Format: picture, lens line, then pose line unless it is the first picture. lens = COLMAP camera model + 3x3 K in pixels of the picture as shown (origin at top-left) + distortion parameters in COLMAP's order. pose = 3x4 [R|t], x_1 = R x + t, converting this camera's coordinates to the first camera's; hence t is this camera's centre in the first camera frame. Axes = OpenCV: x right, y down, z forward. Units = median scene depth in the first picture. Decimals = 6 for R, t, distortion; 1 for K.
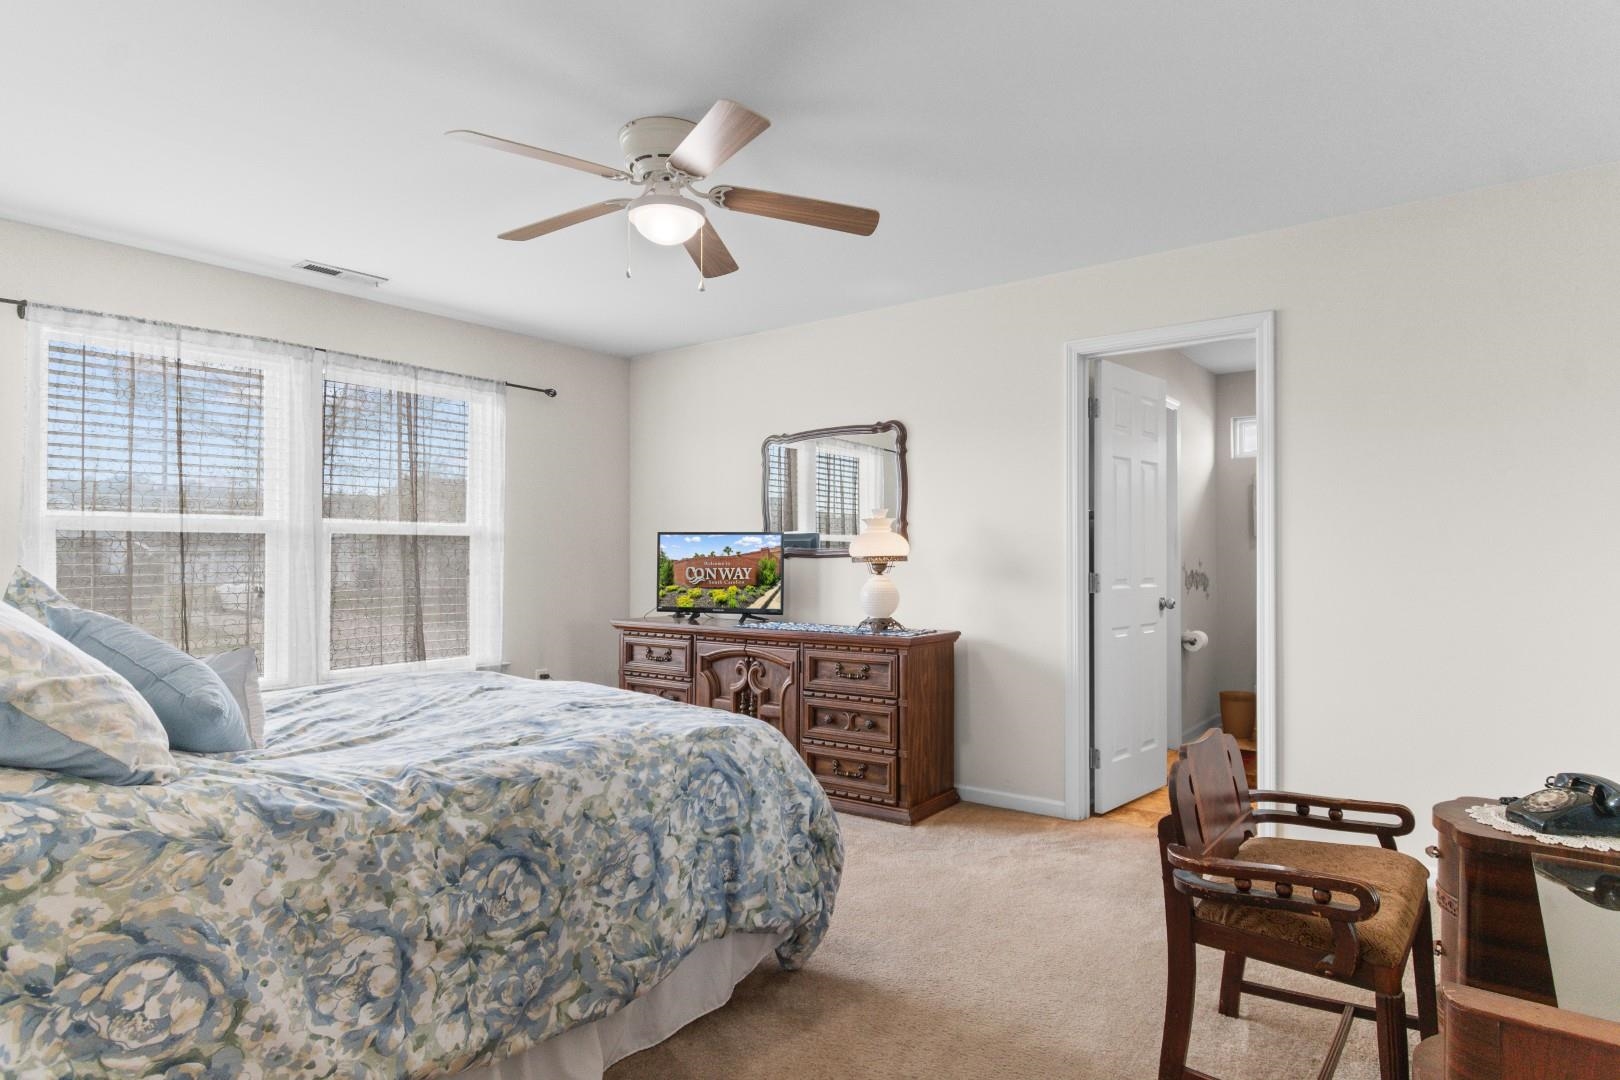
lens RADIAL K [[850.4, 0, 813.9], [0, 850.4, 555.1], [0, 0, 1]] dist [0.003177, -0.000106]
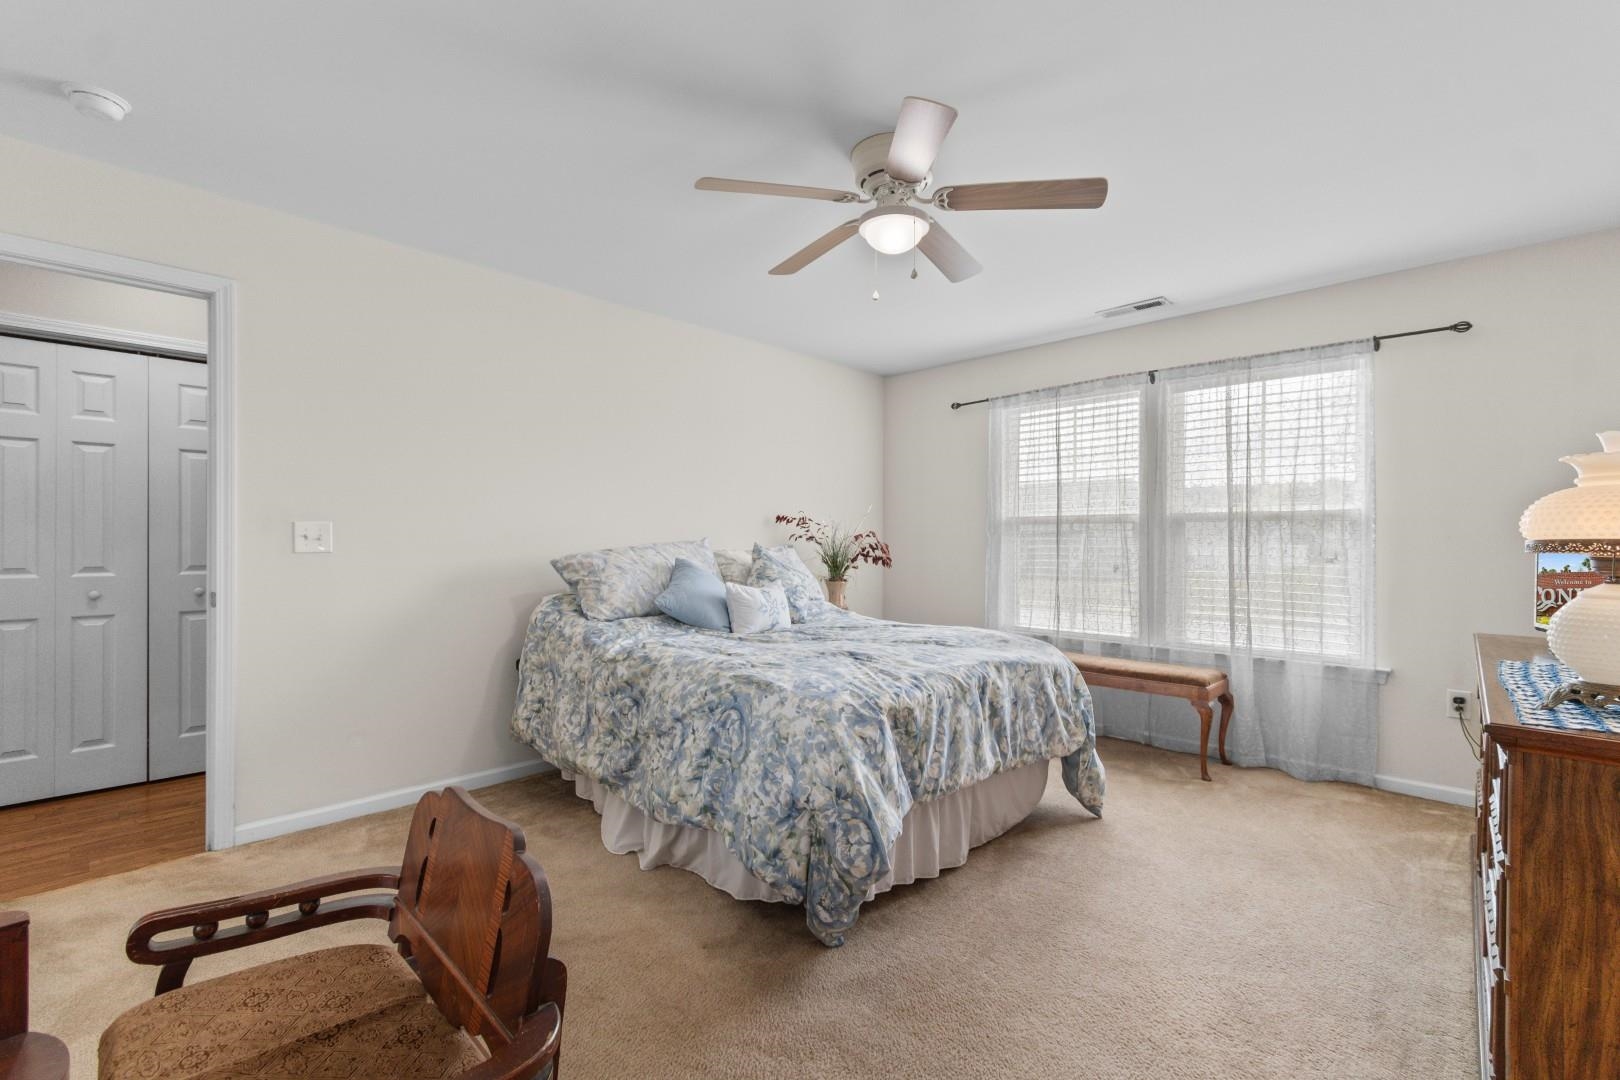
lens RADIAL K [[710.9, 0, 812.9], [0, 710.9, 539.9], [0, 0, 1]] dist [0.004845, -0.001172]
pose [[-0.090296, -0.002254, -0.995912, 1.090837], [-0.004890, 0.999986, -0.001820, 0.006436], [0.995903, 0.004706, -0.090306, 1.429358]]
